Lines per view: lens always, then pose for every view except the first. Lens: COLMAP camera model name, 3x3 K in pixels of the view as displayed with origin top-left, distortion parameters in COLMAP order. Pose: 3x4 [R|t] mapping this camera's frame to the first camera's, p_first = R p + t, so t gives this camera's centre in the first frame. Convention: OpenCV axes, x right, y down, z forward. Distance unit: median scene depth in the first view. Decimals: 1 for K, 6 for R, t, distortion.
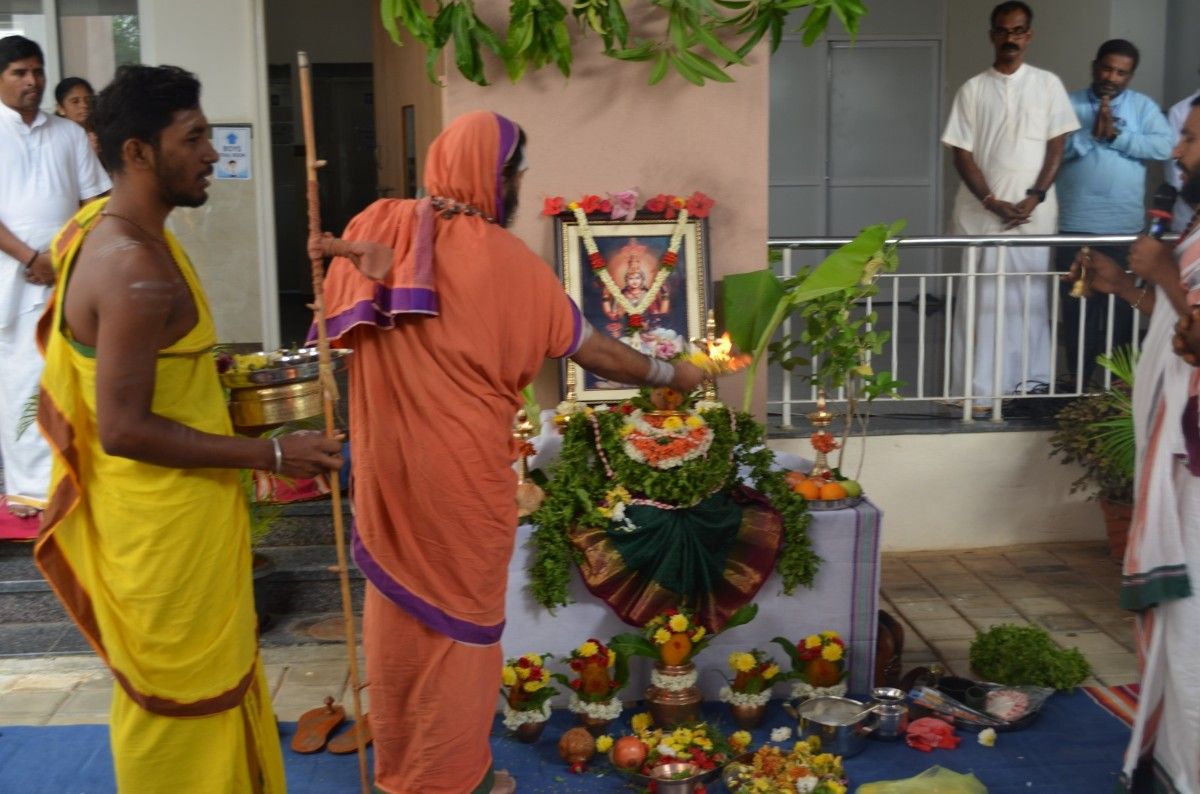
lens RADIAL K [[1443.8, 0, 600.2], [0, 1443.8, 398.7], [0, 0, 1]] dist [-0.024352, 0.000000]
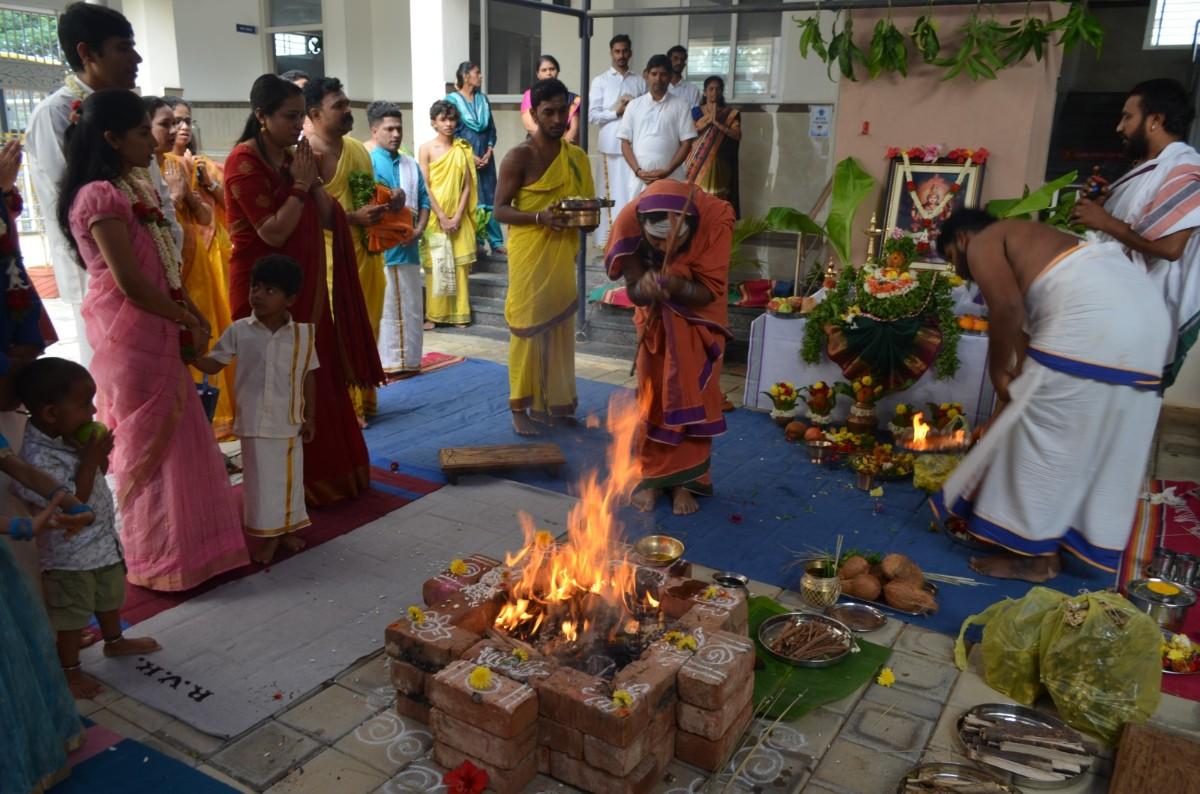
lens RADIAL K [[933.4, 0, 599.6], [0, 933.4, 398.4], [0, 0, 1]] dist [0.005683, 0.001705]
pose [[0.818798, 0.186105, -0.543079, 0.367909], [-0.122452, 0.980843, 0.151499, 0.032290], [0.560870, -0.057546, 0.825902, -0.160969]]
